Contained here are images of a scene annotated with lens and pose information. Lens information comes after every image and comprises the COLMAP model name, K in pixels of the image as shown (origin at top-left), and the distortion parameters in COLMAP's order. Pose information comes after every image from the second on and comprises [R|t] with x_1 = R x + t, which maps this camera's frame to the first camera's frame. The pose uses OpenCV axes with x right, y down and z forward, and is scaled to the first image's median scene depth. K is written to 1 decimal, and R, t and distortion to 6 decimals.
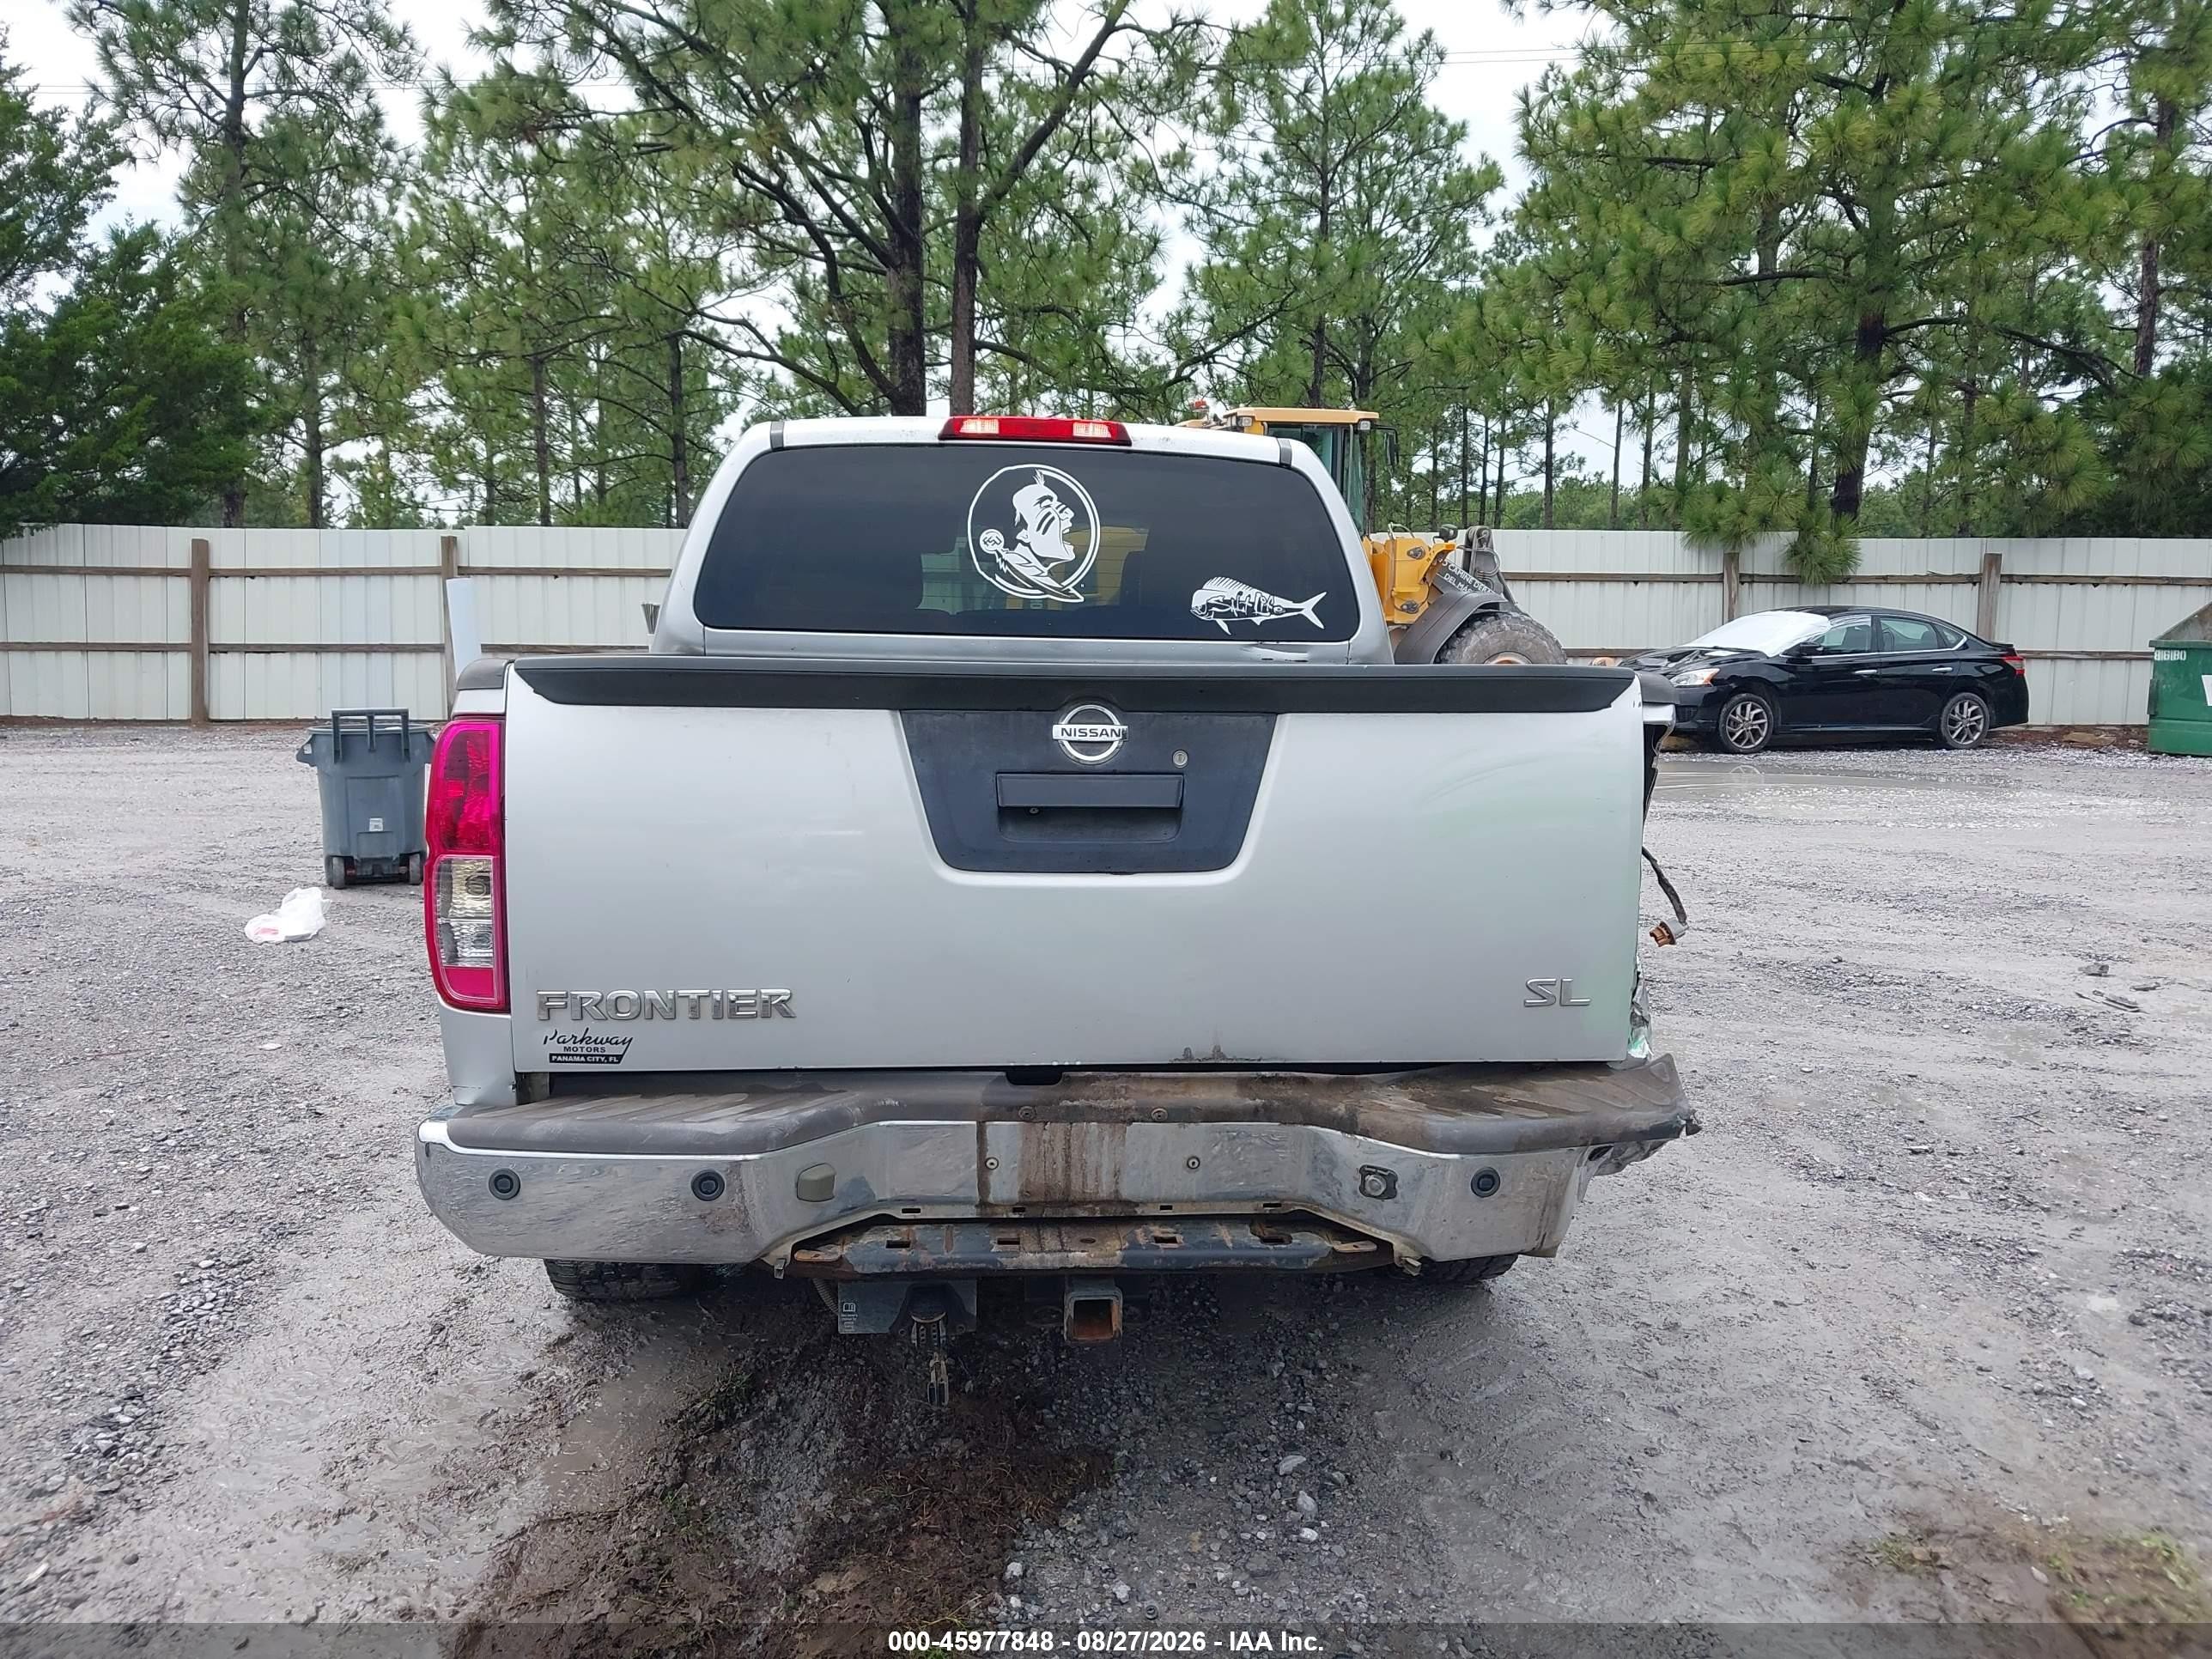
lens RADIAL K [[1753.6, 0, 1115.2], [0, 1753.6, 903.1], [0, 0, 1]] dist [0.078891, -0.105628]
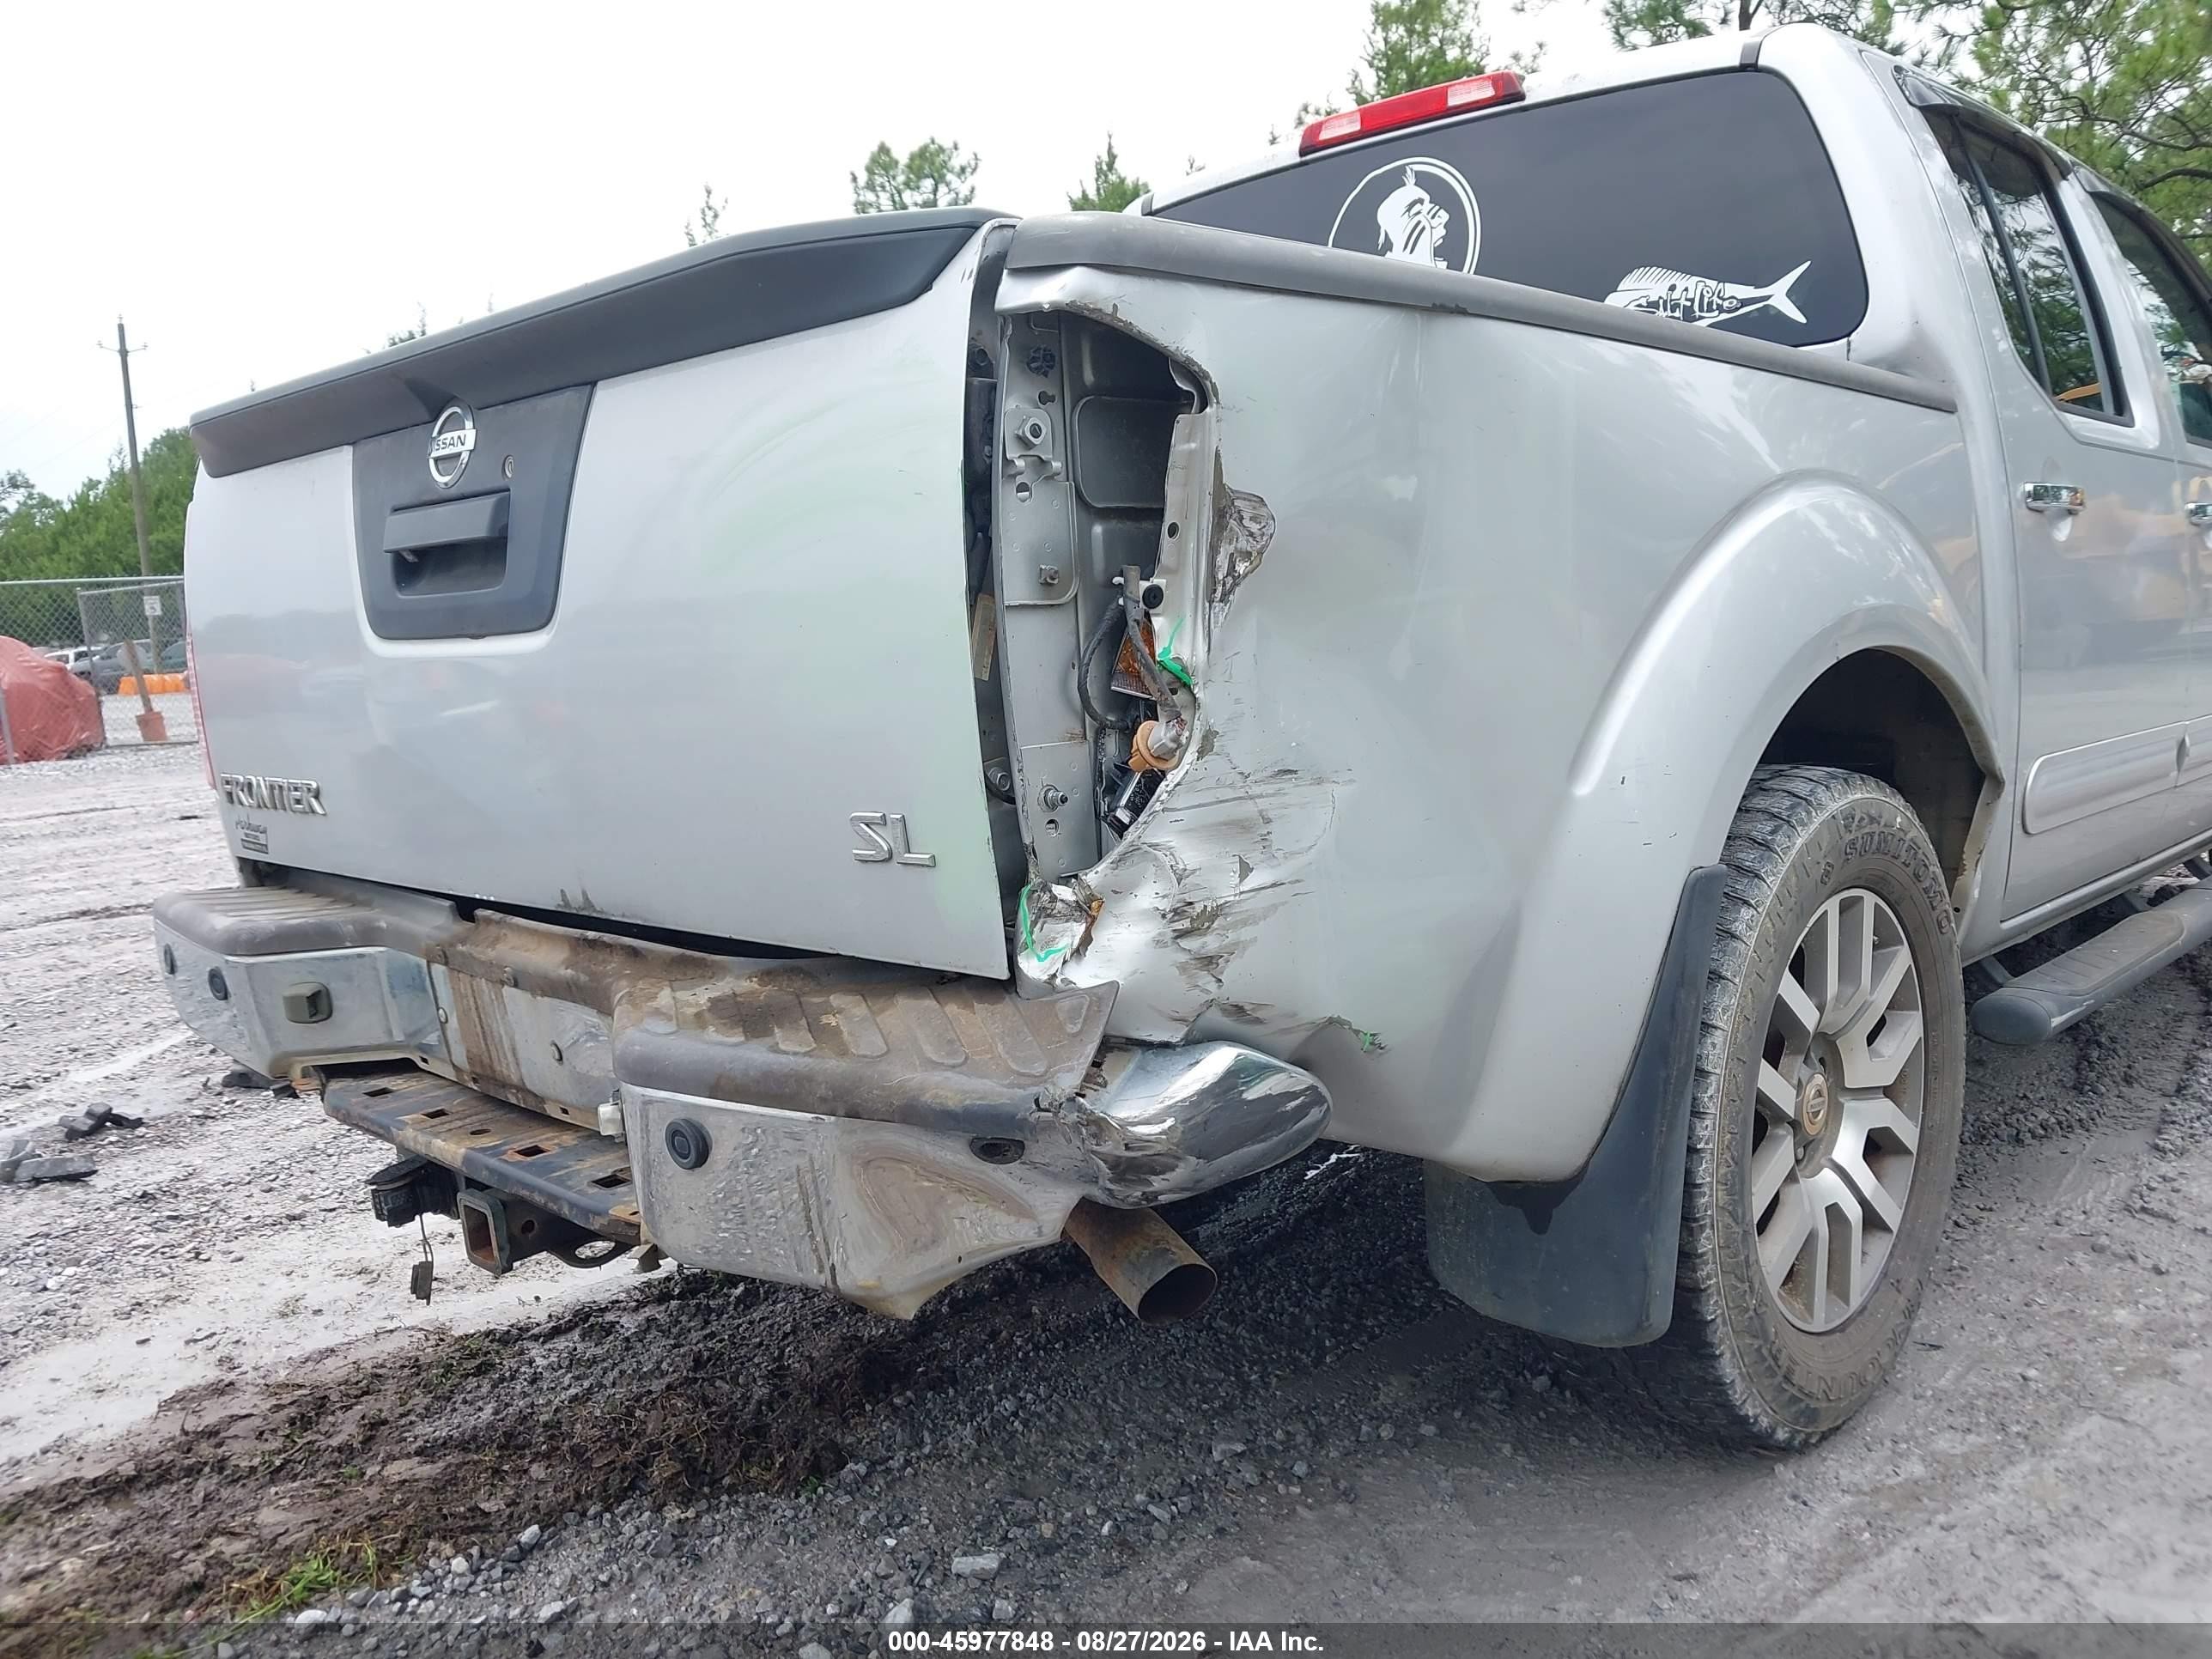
lens RADIAL K [[1761.5, 0, 1040.6], [0, 1761.5, 857.4], [0, 0, 1]] dist [0.012914, -0.004214]
pose [[0.629773, 0.062848, -0.774233, 0.437991], [-0.060172, 0.997674, 0.032041, 0.022111], [0.774445, 0.026409, 0.632089, 0.434552]]
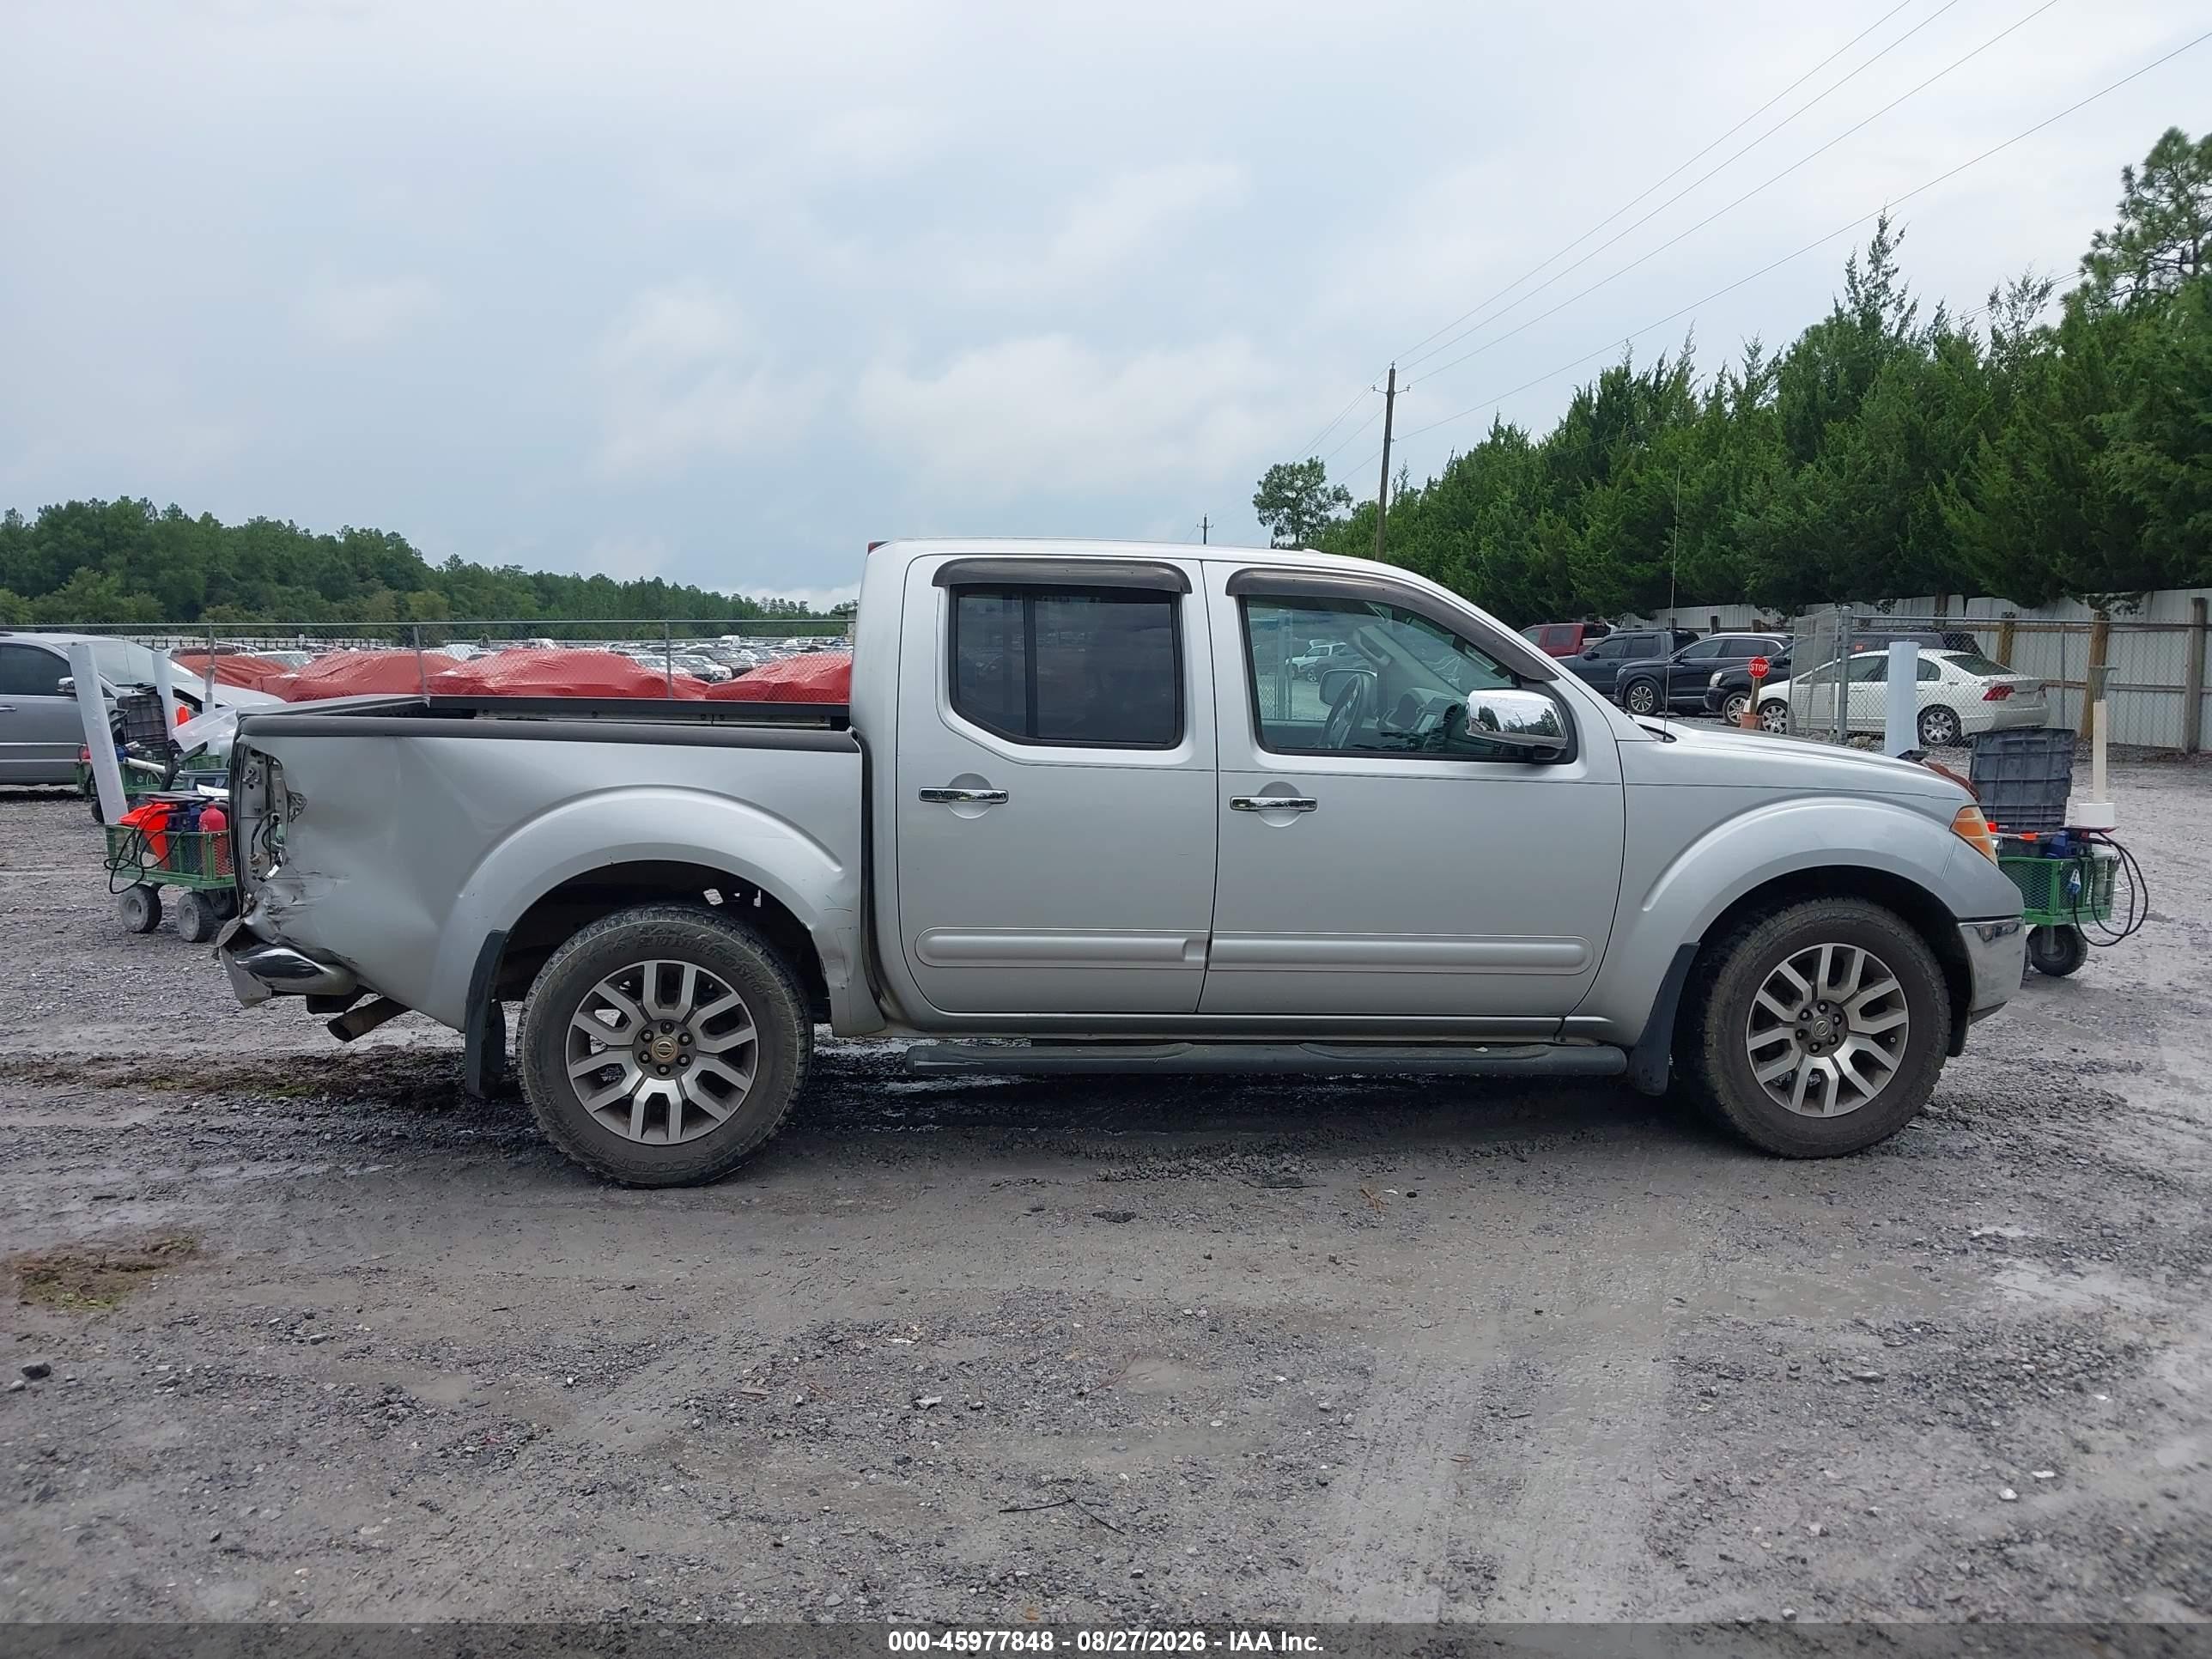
lens RADIAL K [[1761.5, 0, 1040.6], [0, 1761.5, 857.4], [0, 0, 1]] dist [0.012914, -0.004214]
pose [[-0.024559, 0.110329, -0.993592, 1.370035], [-0.163481, 0.980069, 0.112868, -0.212129], [0.986241, 0.165206, -0.006033, 1.183541]]
